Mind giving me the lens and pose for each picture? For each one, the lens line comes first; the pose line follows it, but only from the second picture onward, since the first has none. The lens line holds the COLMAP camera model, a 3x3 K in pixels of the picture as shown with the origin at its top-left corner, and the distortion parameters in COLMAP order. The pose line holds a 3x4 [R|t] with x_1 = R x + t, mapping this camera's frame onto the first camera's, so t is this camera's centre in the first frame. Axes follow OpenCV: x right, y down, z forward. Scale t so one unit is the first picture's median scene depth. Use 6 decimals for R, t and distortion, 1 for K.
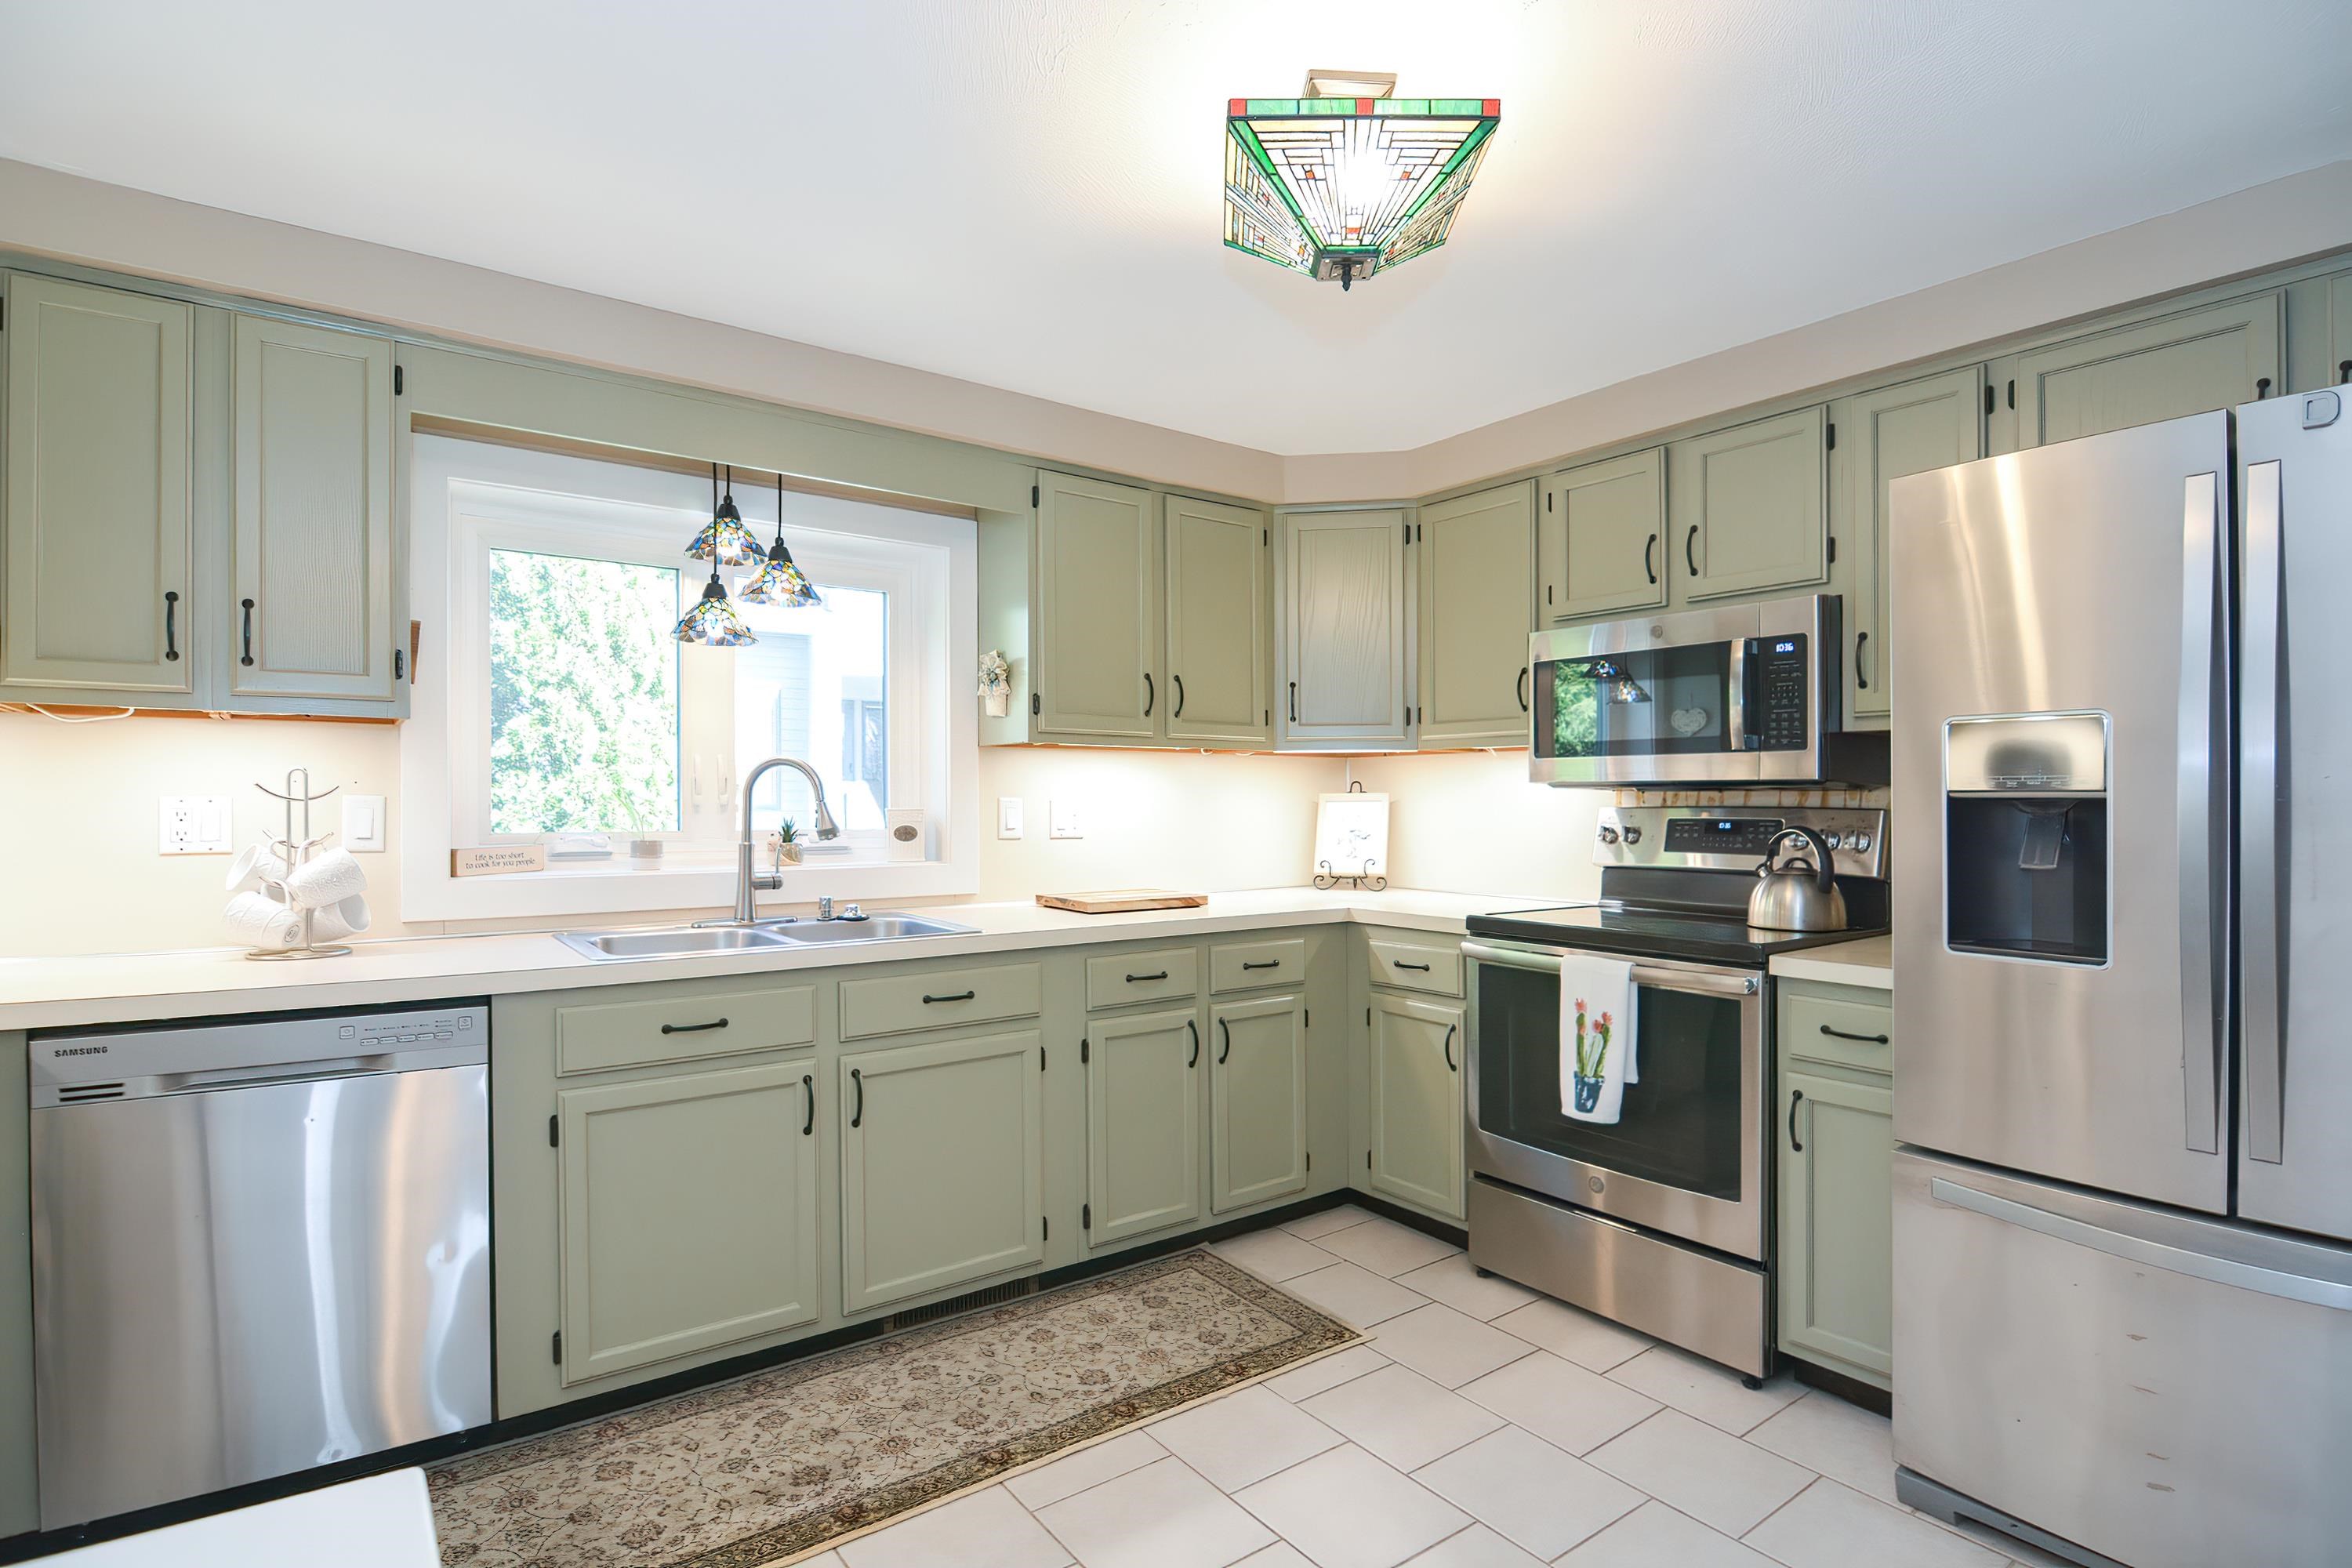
lens RADIAL K [[1143.3, 0, 1164.3], [0, 1143.3, 819.0], [0, 0, 1]] dist [0.005804, -0.009644]
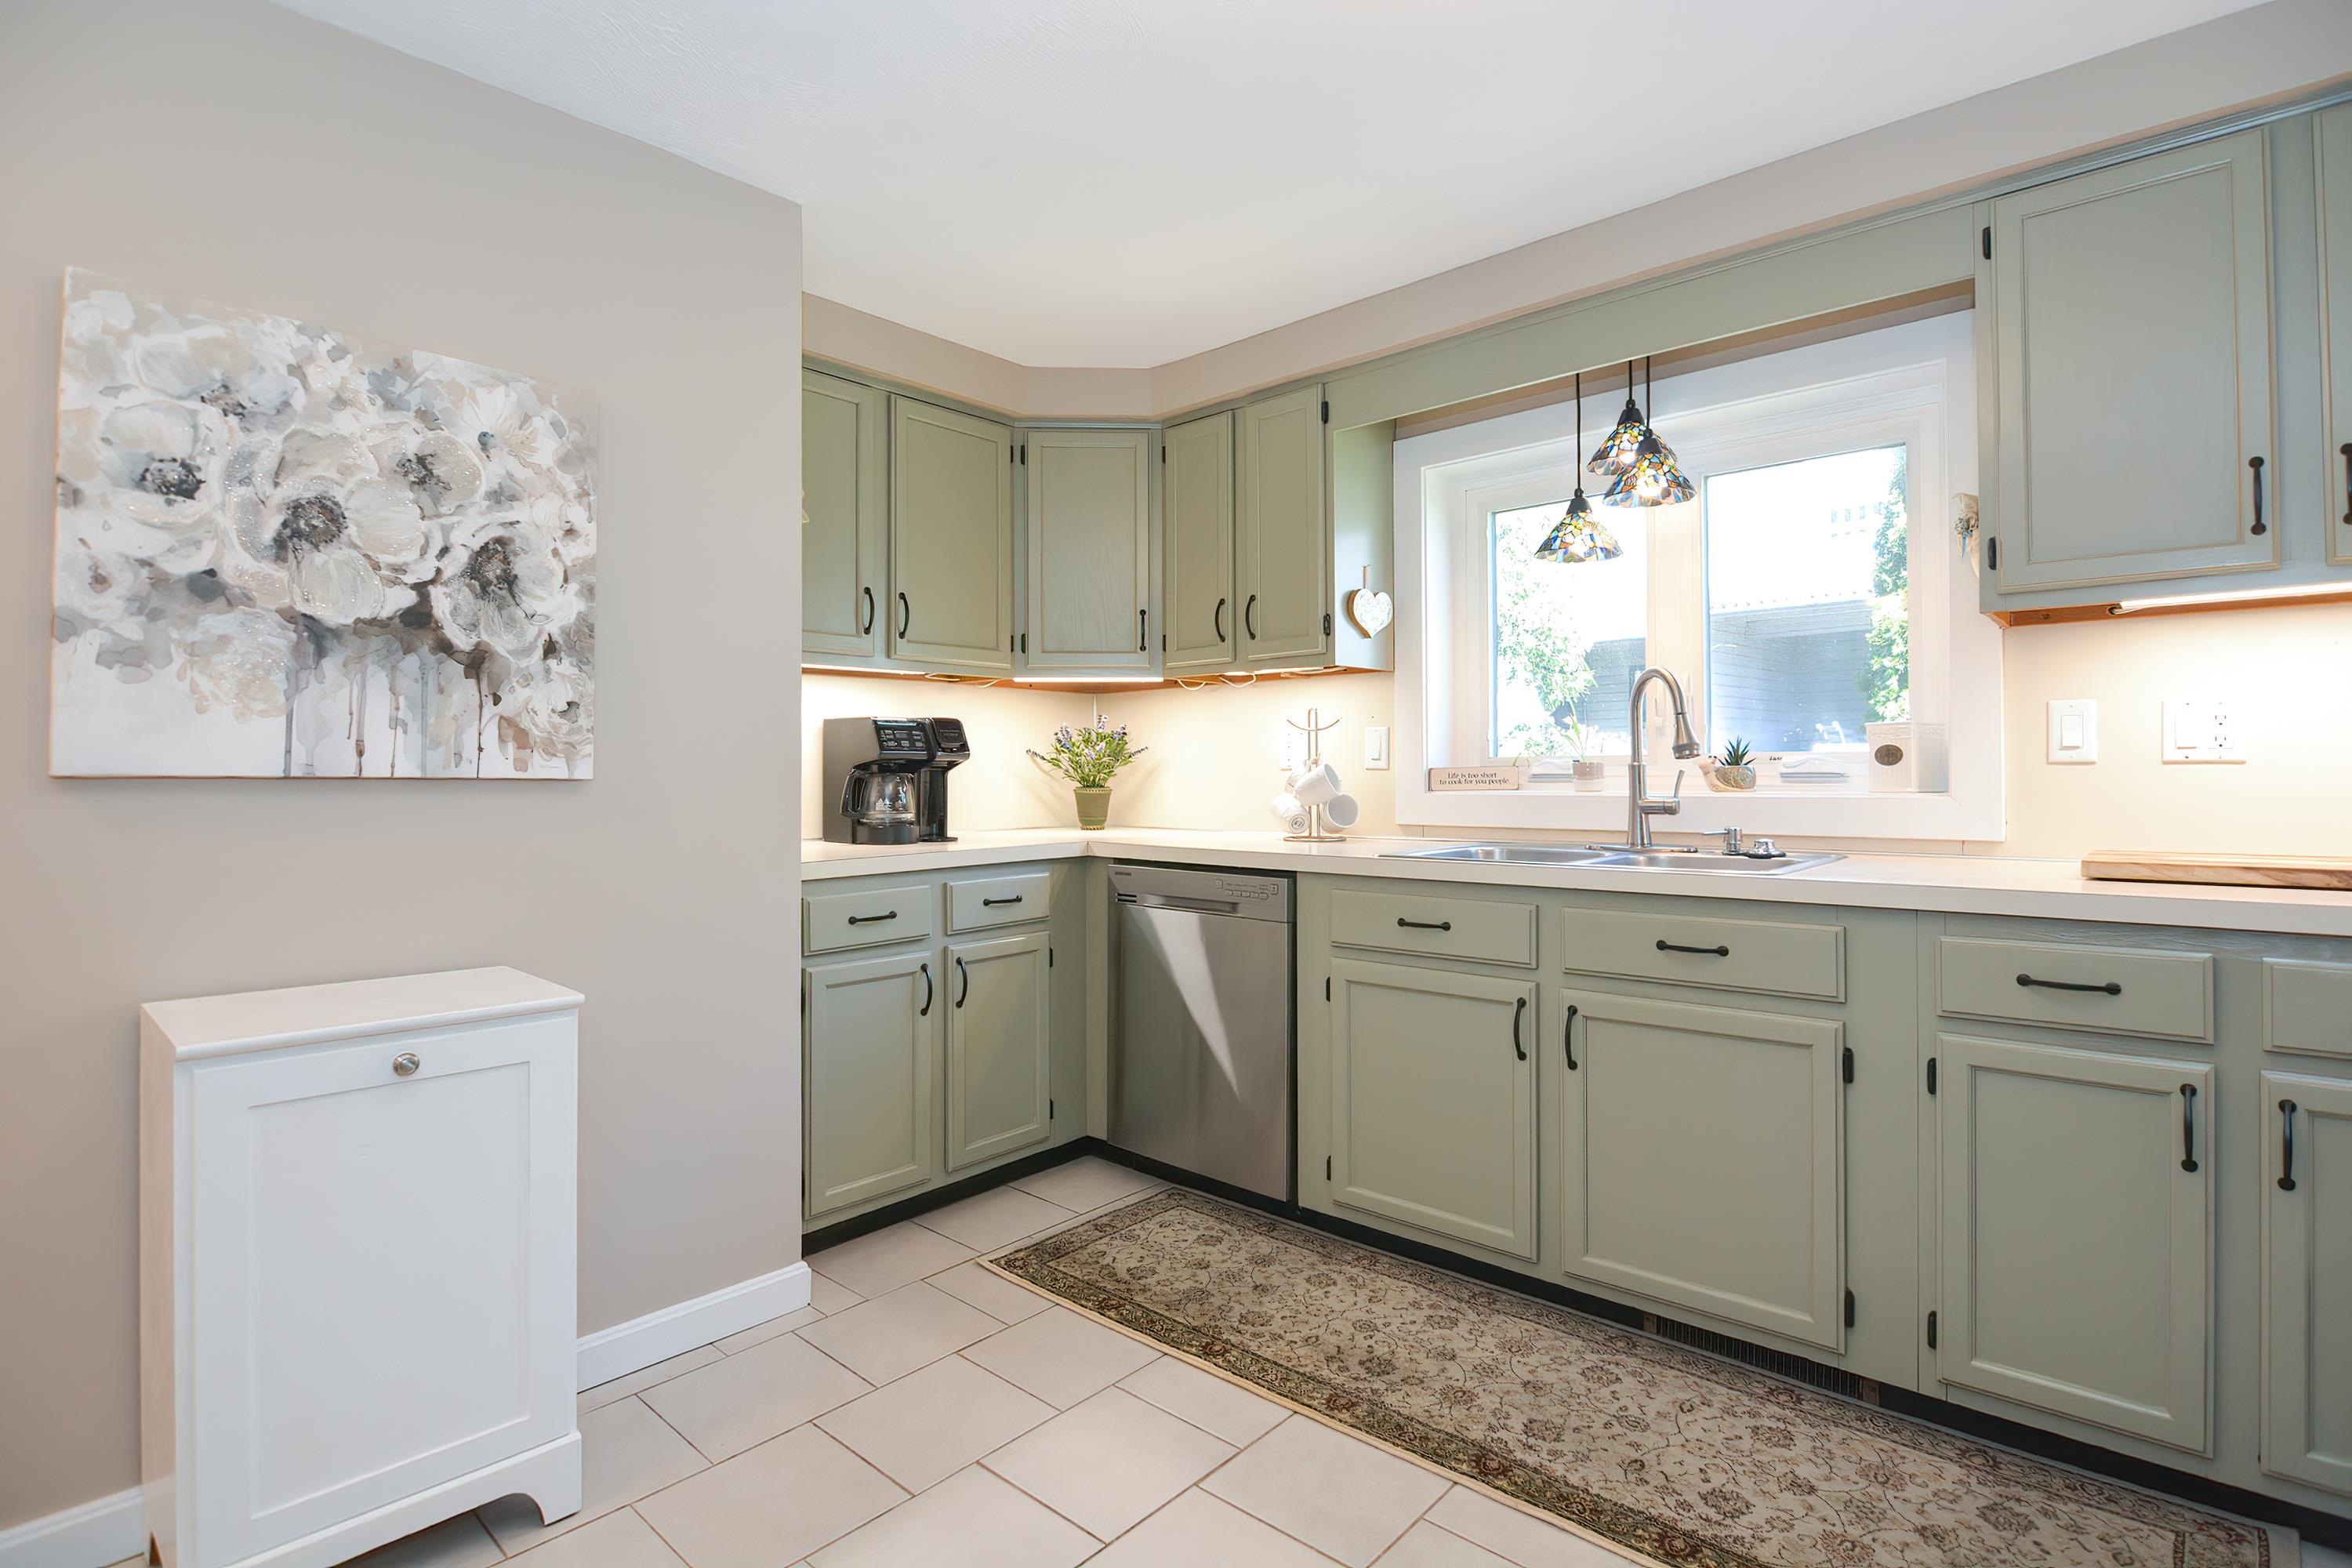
lens RADIAL K [[1143.3, 0, 1197.8], [0, 1143.3, 775.1], [0, 0, 1]] dist [0.005804, -0.009644]
pose [[0.221907, -0.003342, -0.975062, 0.526504], [-0.007703, 0.999957, -0.005181, 0.042578], [0.975037, 0.008660, 0.221872, 0.492984]]
